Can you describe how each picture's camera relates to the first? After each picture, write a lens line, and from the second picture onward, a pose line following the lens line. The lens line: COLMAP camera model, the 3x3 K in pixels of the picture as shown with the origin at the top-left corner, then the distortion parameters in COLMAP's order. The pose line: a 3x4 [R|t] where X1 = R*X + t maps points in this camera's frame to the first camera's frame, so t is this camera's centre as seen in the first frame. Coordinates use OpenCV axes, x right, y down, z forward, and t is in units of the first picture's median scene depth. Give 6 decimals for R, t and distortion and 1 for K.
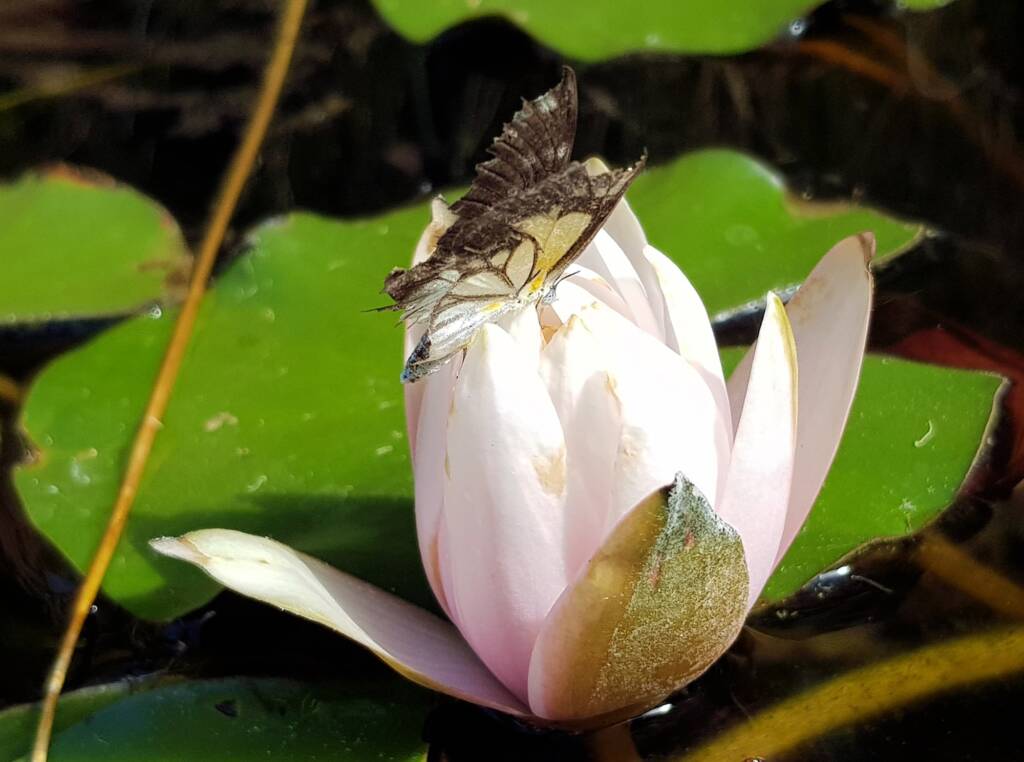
lens RADIAL K [[2098.4, 0, 584.5], [0, 2098.4, 379.4], [0, 0, 1]] dist [0.128295, 0.076844]
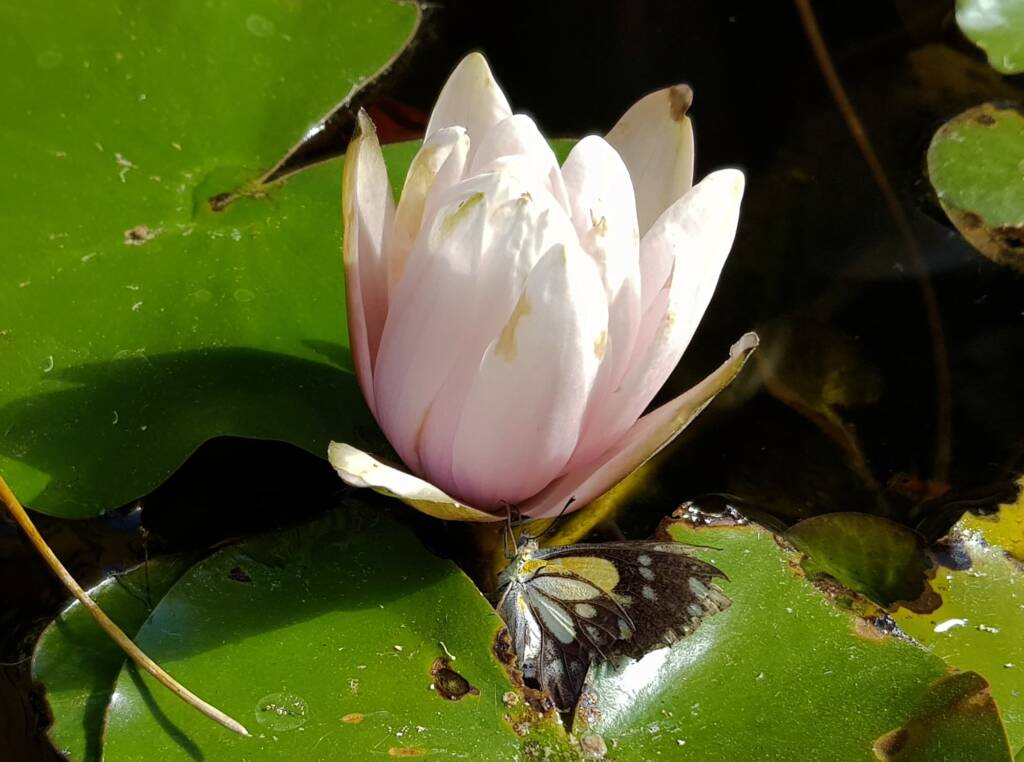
lens RADIAL K [[1812.3, 0, 539.7], [0, 1812.3, 620.8], [0, 0, 1]] dist [0.044879, -0.018492]
pose [[0.806936, -0.317300, 0.498172, -0.555938], [0.113220, 0.910902, 0.396786, -0.209889], [-0.579686, -0.263778, 0.770964, 0.108969]]
